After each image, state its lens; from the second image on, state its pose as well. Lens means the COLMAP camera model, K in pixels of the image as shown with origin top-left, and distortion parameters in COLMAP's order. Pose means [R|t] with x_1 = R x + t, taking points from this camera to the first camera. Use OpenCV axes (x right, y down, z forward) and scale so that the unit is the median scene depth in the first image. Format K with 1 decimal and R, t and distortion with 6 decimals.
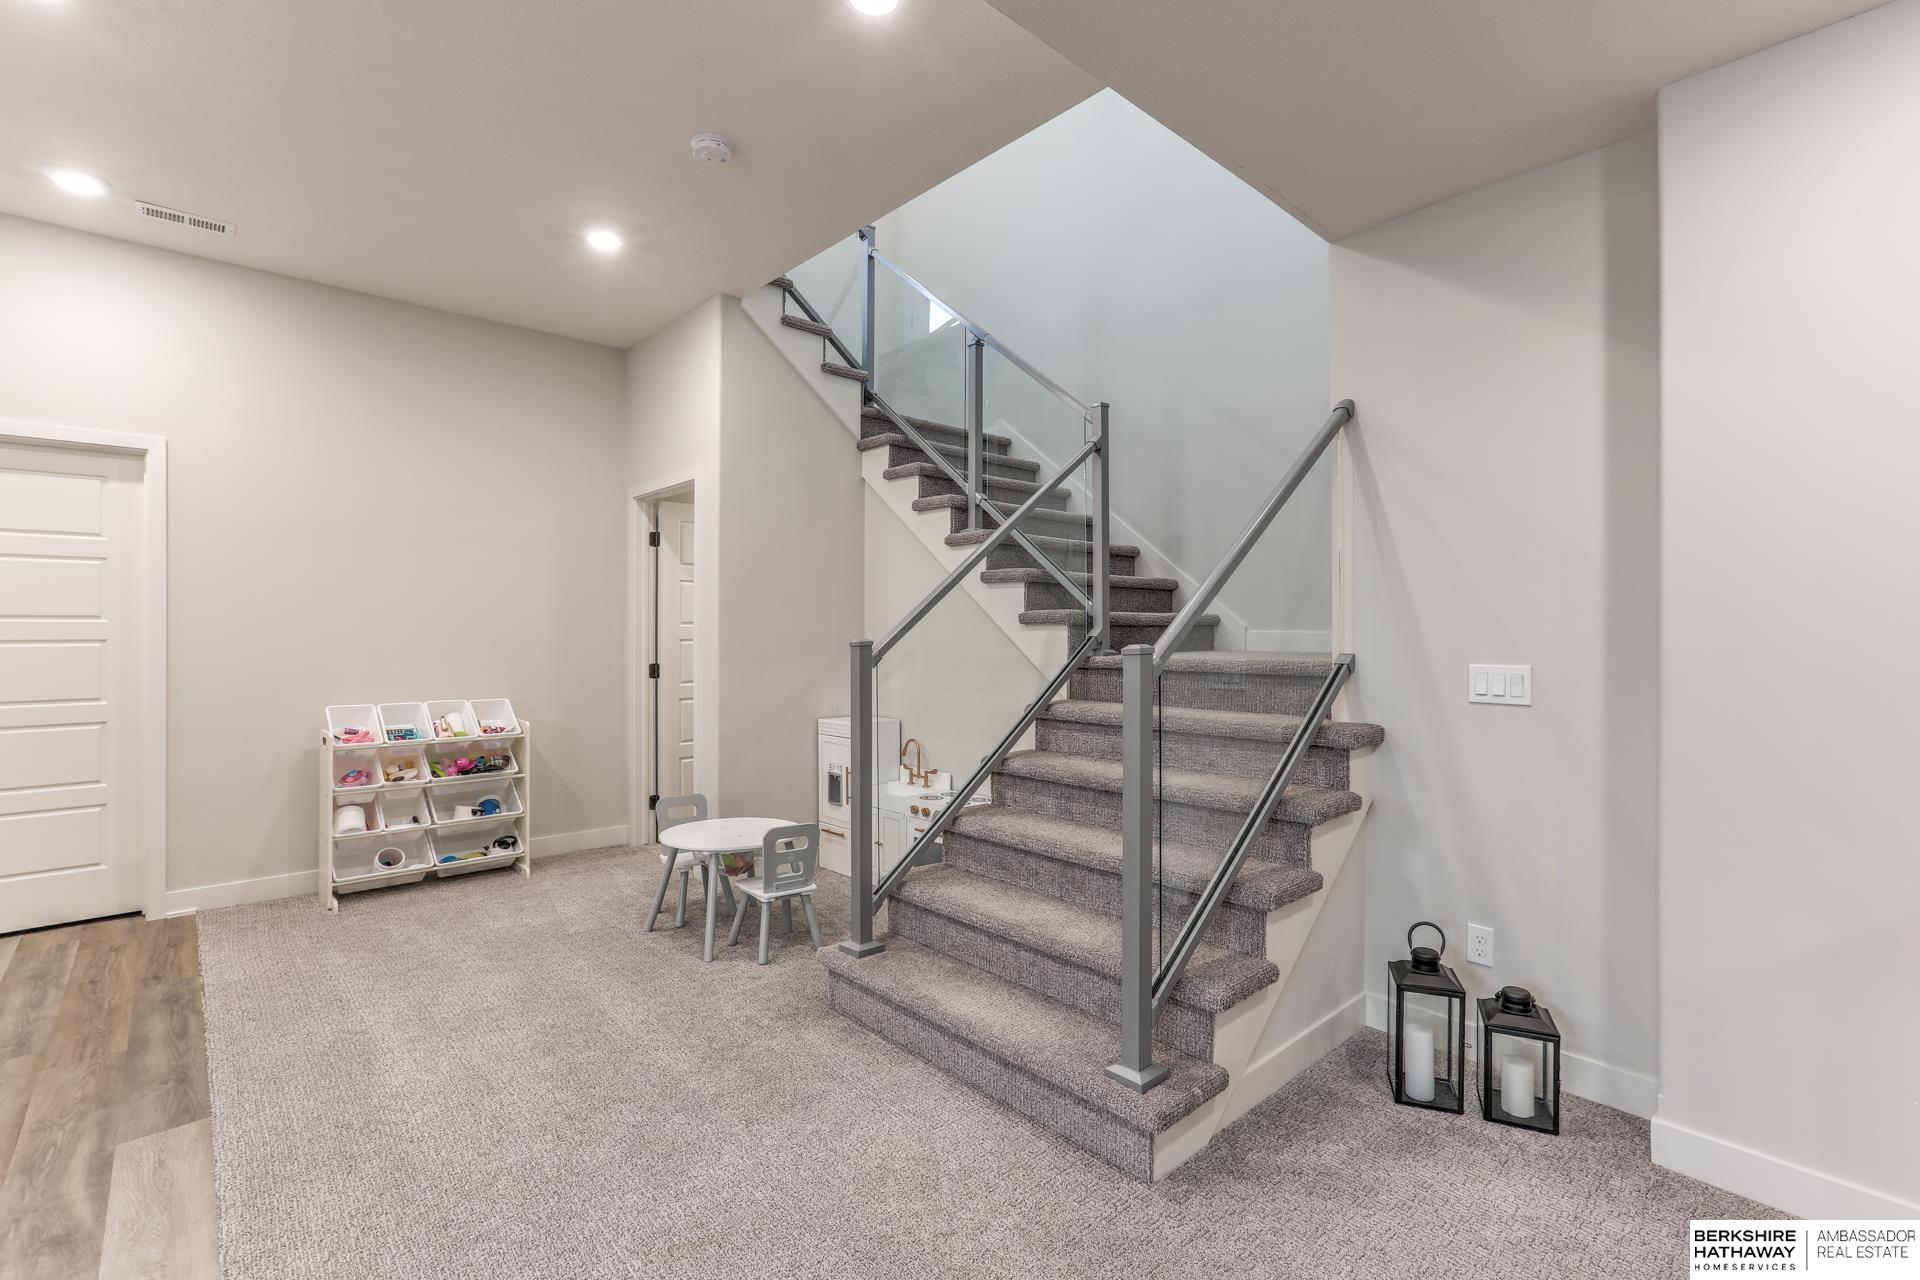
lens RADIAL K [[864.4, 0, 957.0], [0, 864.4, 629.4], [0, 0, 1]] dist [-0.002312, 0.000250]
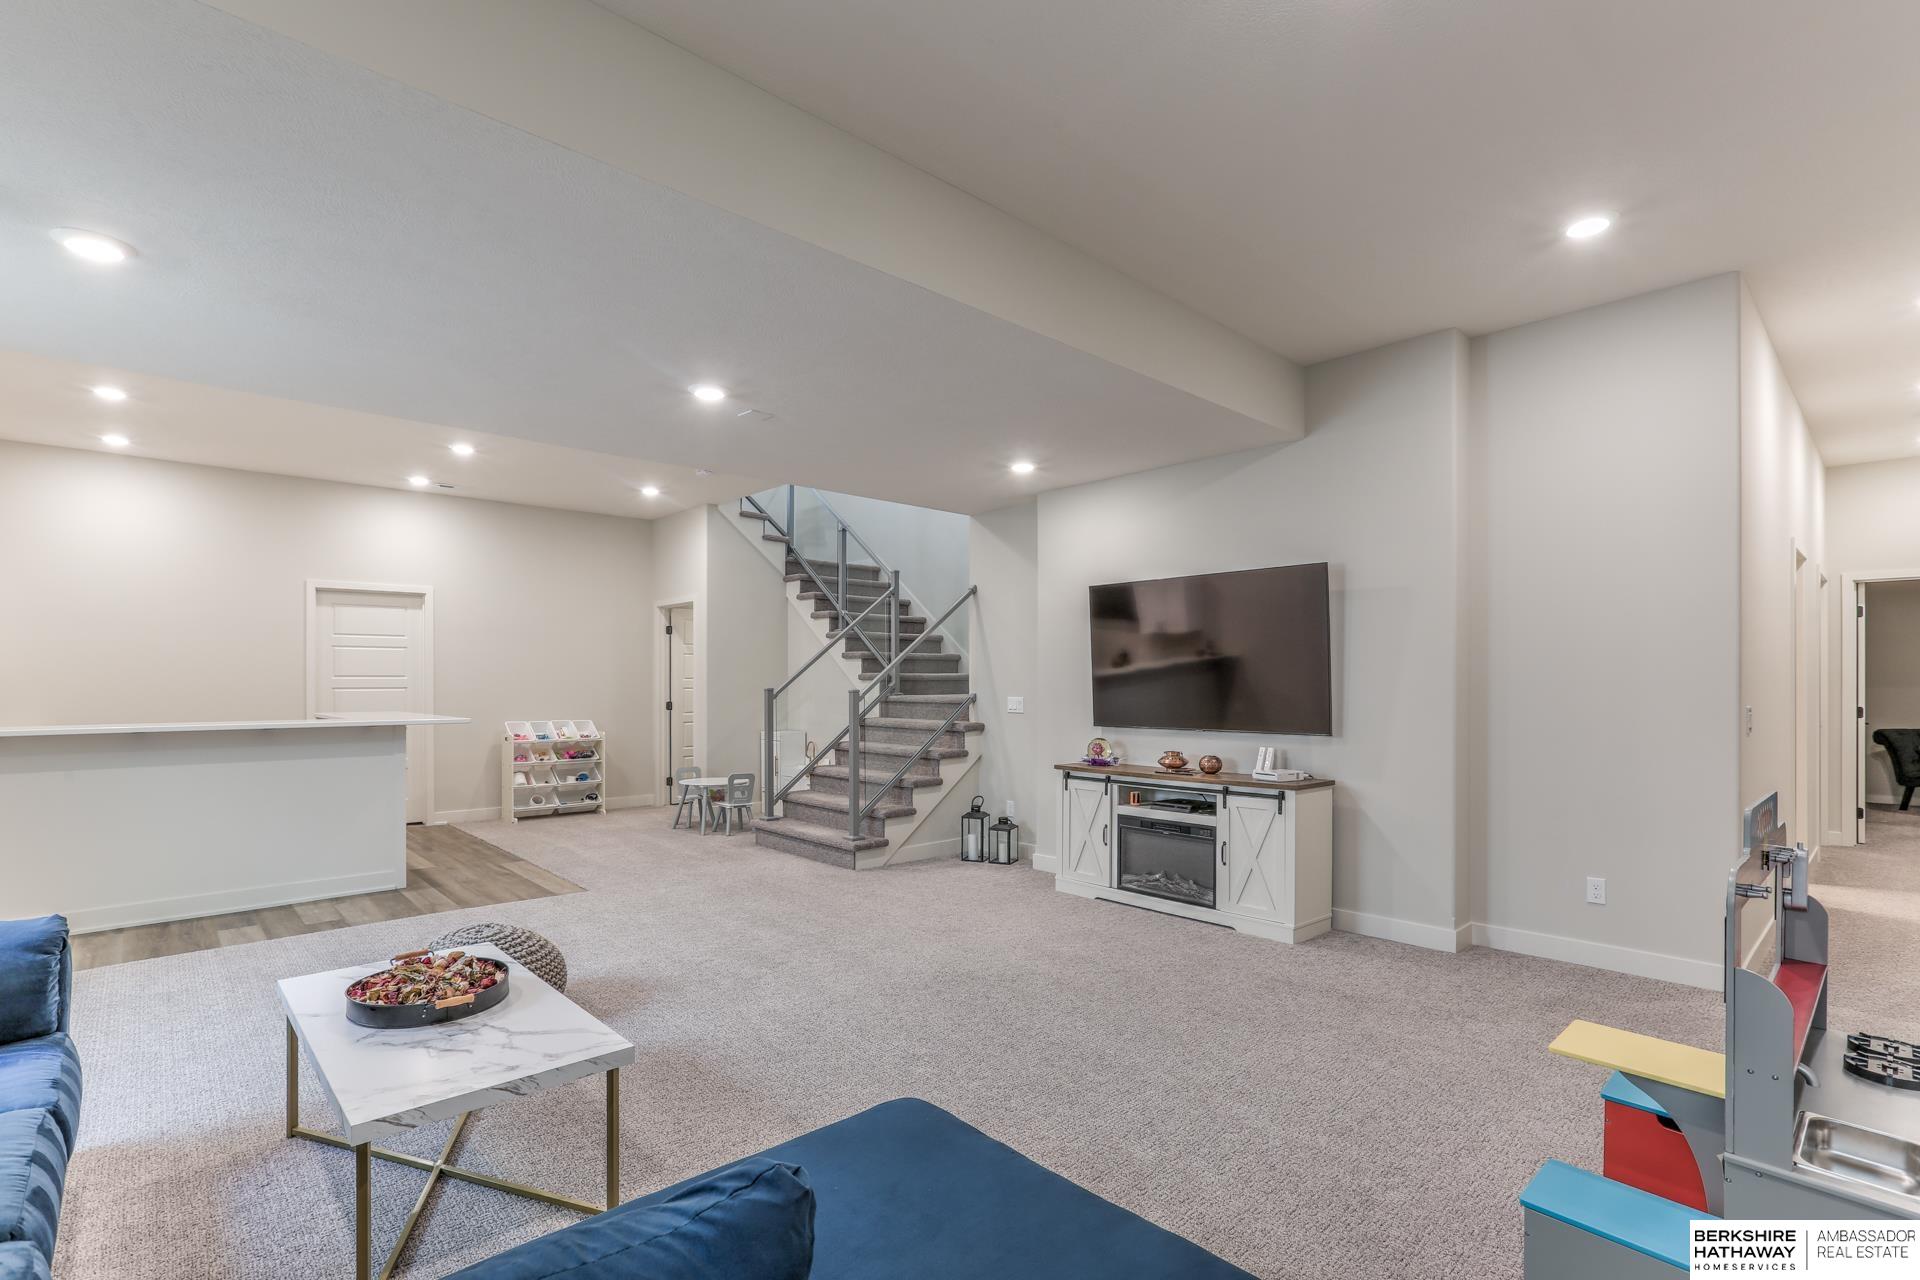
lens RADIAL K [[876.4, 0, 960.7], [0, 876.4, 682.3], [0, 0, 1]] dist [-0.054821, 0.035162]
pose [[0.999759, -0.000064, 0.021969, 0.247092], [-0.000050, 0.999986, 0.005204, -0.010024], [-0.021969, -0.005204, 0.999745, -0.952730]]
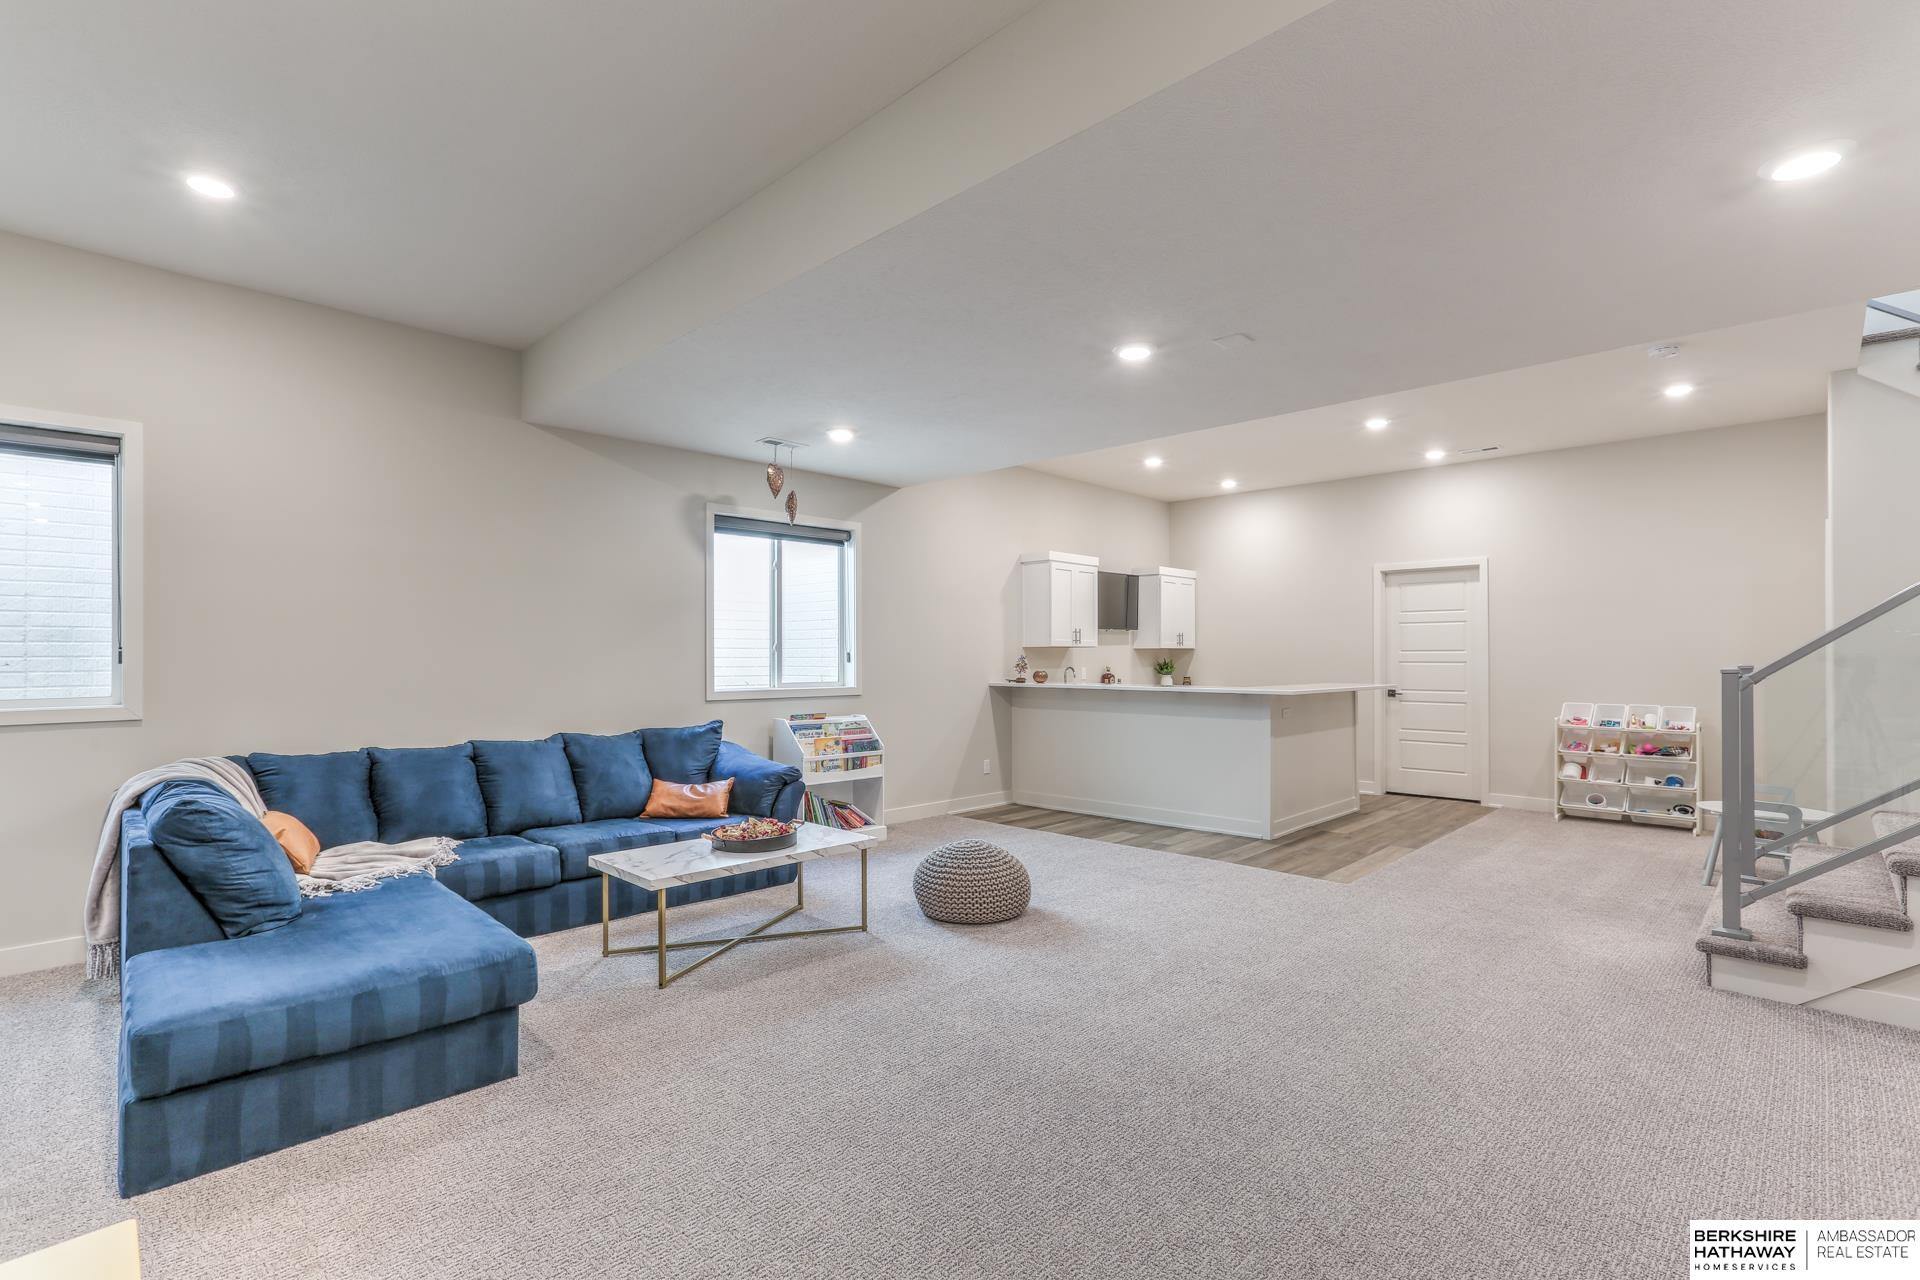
lens RADIAL K [[884.4, 0, 981.1], [0, 884.4, 653.9], [0, 0, 1]] dist [0.001253, 0.021417]
pose [[0.088618, -0.003204, -0.996061, 0.873947], [0.002598, 0.999992, -0.002986, -0.003123], [0.996062, -0.002323, 0.088626, -0.276672]]
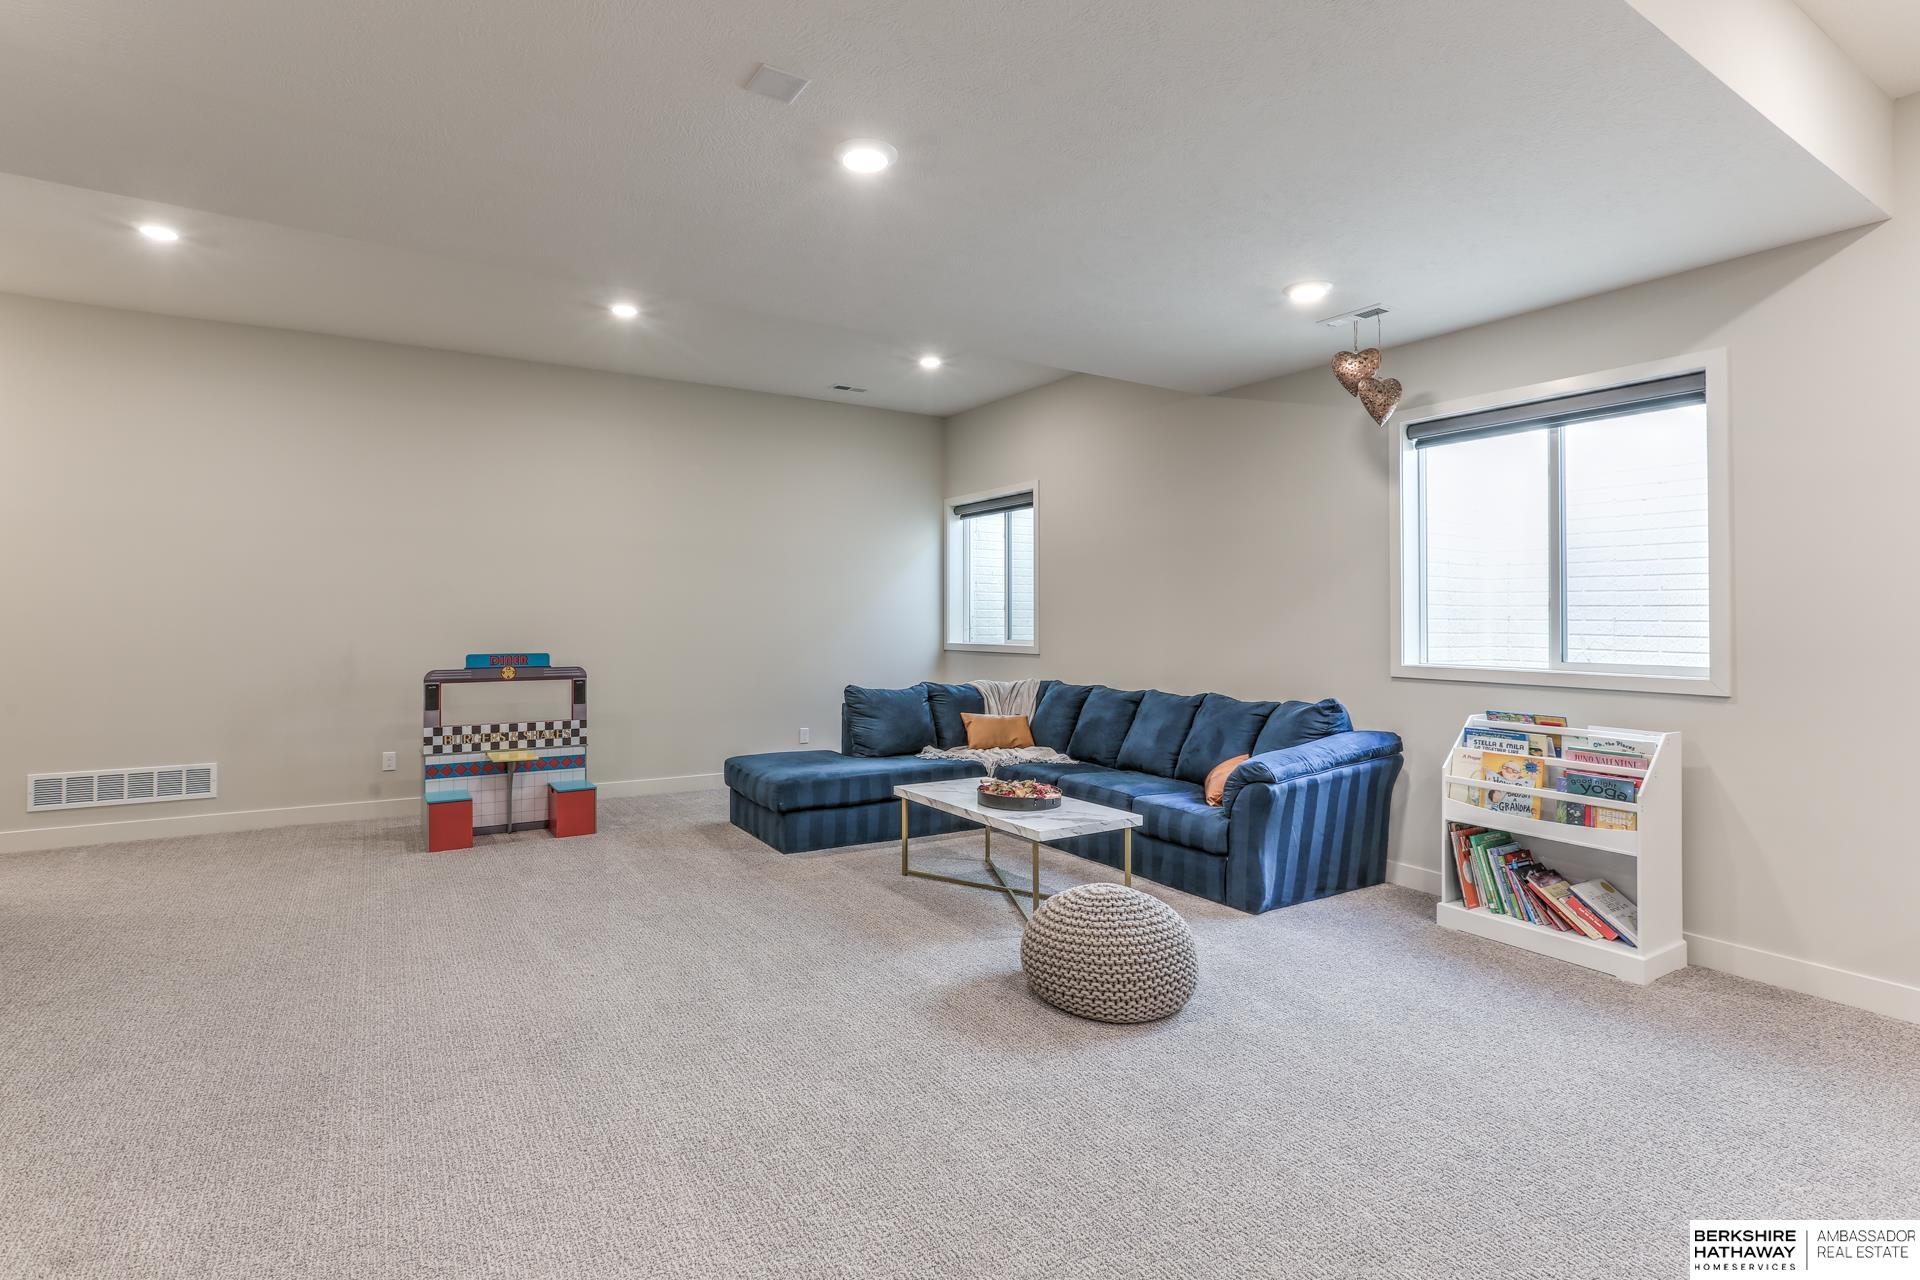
lens RADIAL K [[935.8, 0, 918.7], [0, 935.8, 614.9], [0, 0, 1]] dist [-0.036885, 0.022421]
pose [[-0.977371, -0.001104, 0.211531, -0.190217], [-0.003279, 0.999945, -0.009933, 0.004172], [-0.211508, -0.010402, -0.977321, 0.574331]]
